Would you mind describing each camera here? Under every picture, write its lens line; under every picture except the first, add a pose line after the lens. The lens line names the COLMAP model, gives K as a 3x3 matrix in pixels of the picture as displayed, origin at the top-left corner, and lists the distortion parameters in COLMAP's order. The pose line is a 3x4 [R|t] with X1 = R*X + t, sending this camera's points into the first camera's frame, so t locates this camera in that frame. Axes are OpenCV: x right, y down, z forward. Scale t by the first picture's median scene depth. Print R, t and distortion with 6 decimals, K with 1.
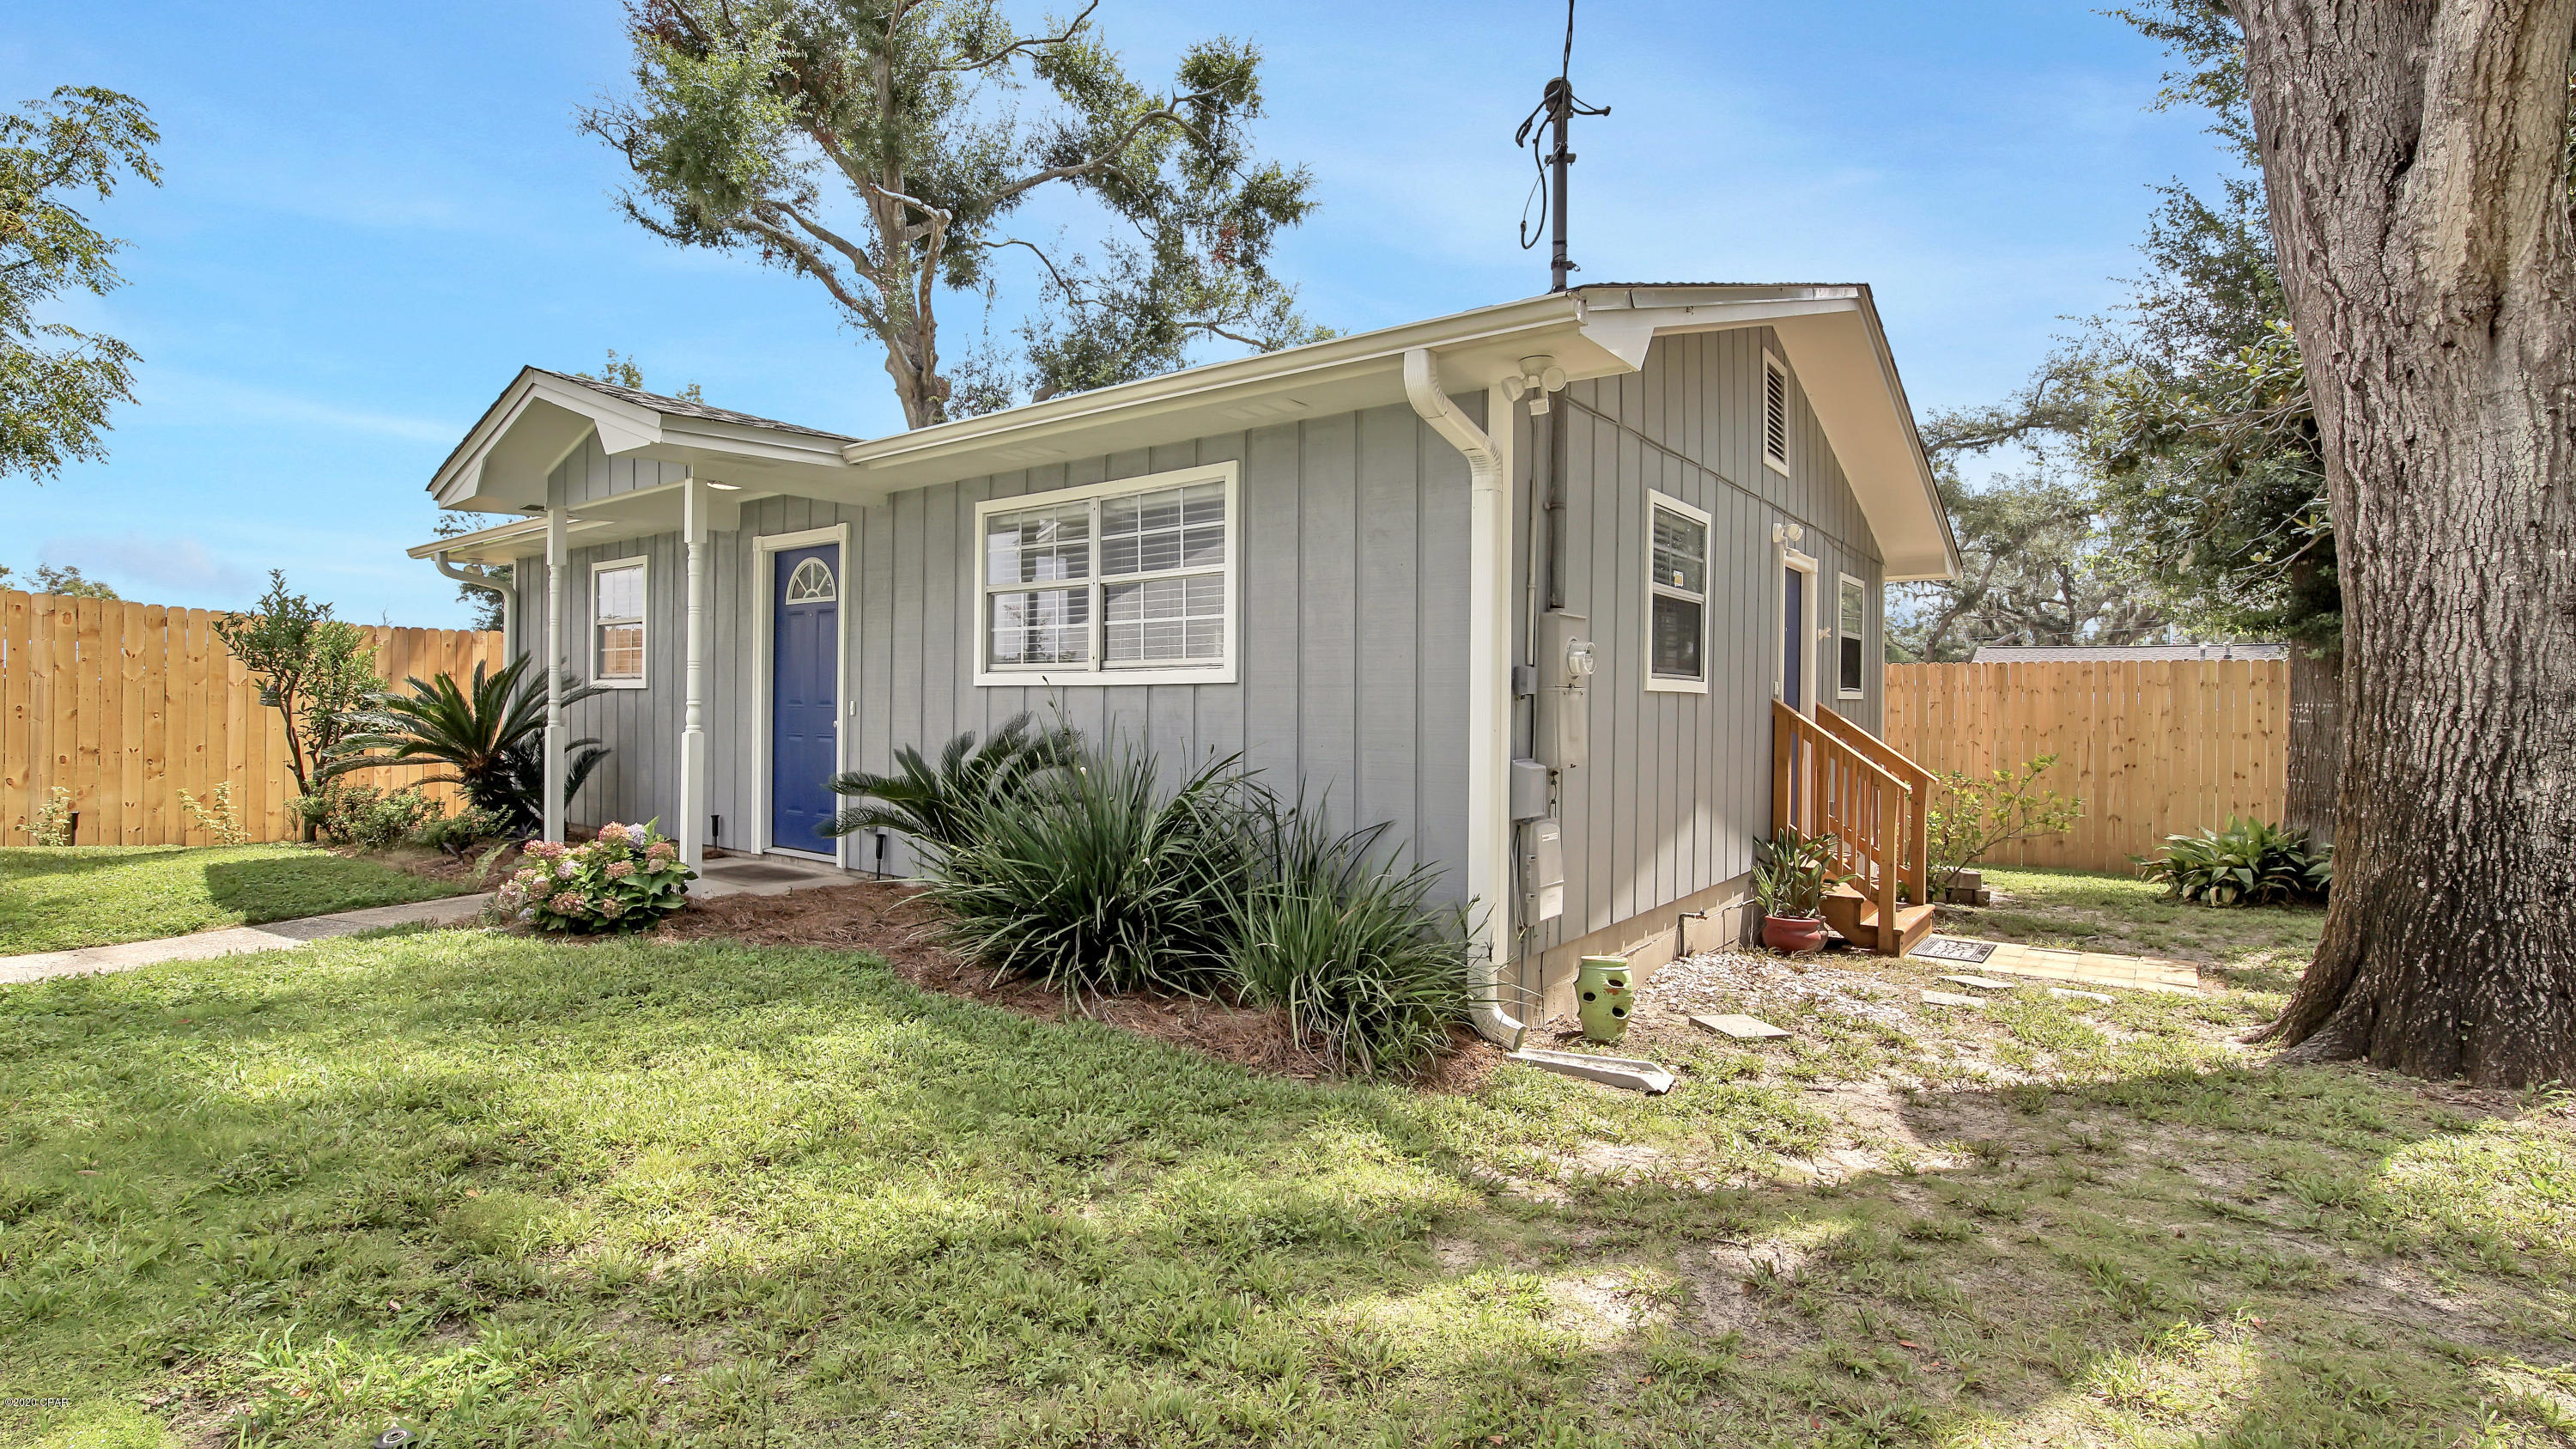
lens RADIAL K [[1200.2, 0, 1277.1], [0, 1200.2, 688.9], [0, 0, 1]] dist [-0.023646, 0.010448]
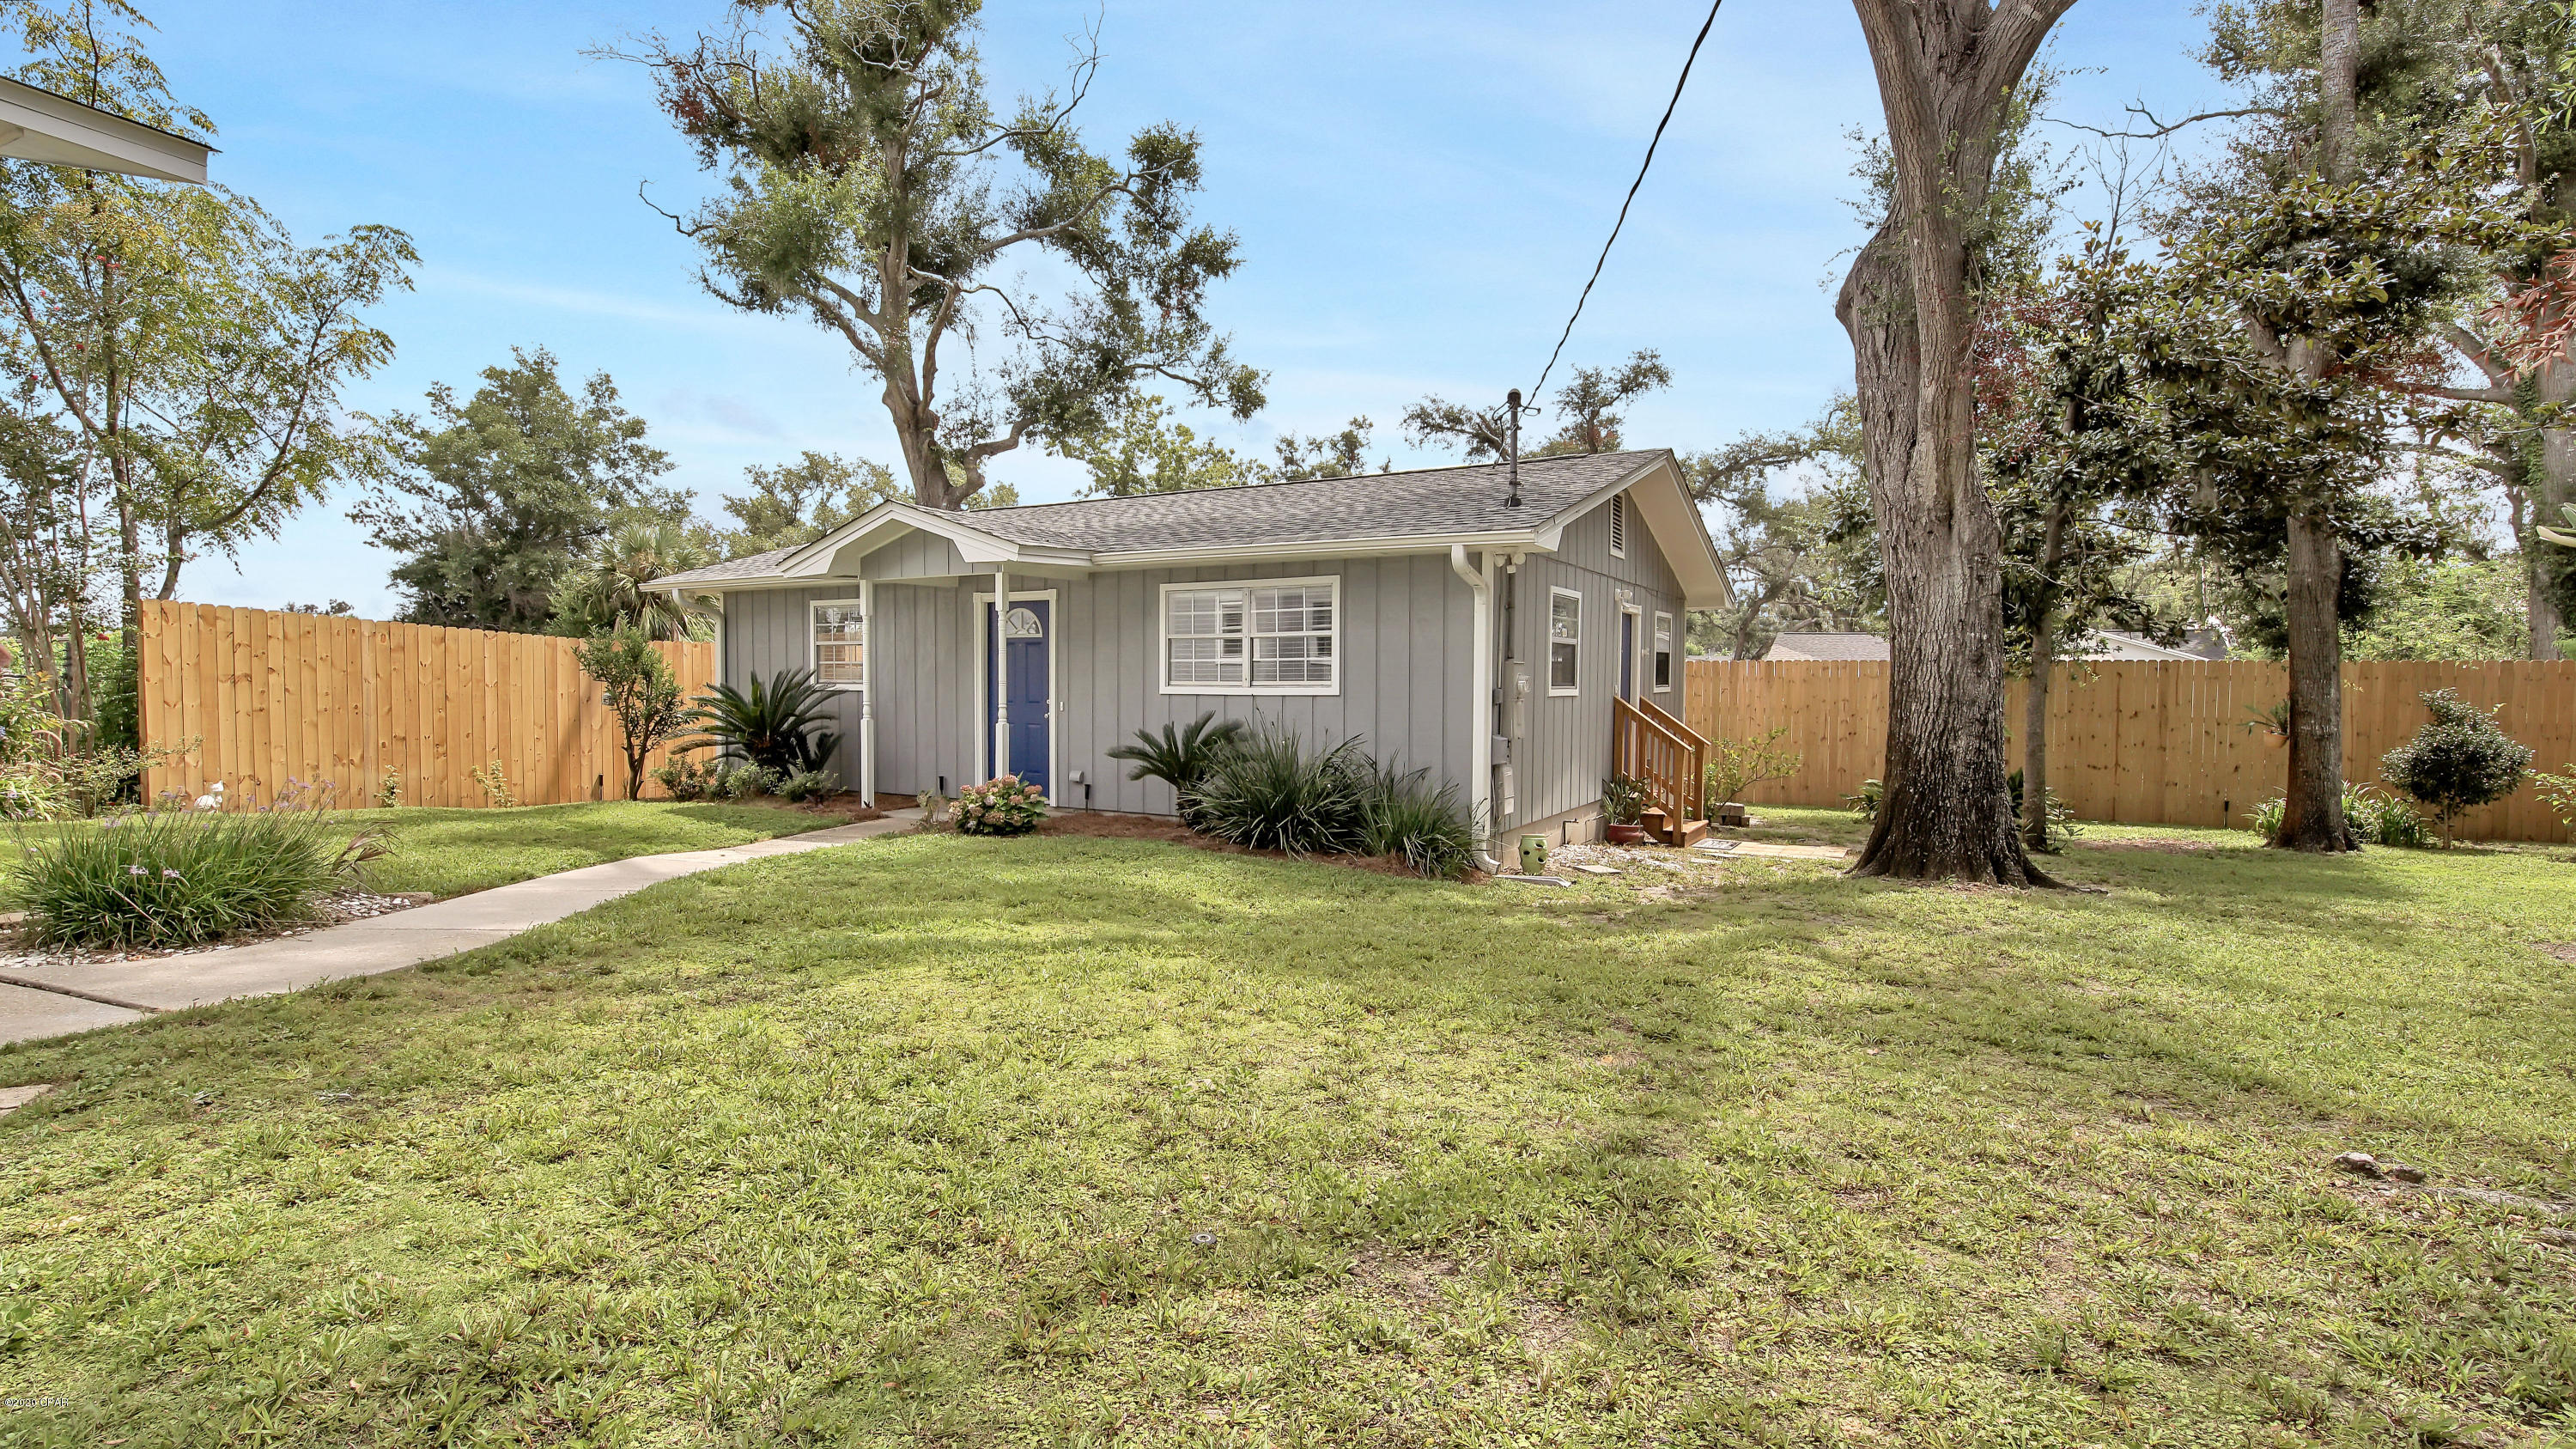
lens RADIAL K [[1196.8, 0, 1281.9], [0, 1196.8, 707.4], [0, 0, 1]] dist [0.001583, 0.000249]
pose [[0.991945, -0.006737, 0.126493, -0.169461], [0.001868, 0.999254, 0.038577, -0.027542], [-0.126659, -0.038030, 0.991217, -0.394624]]
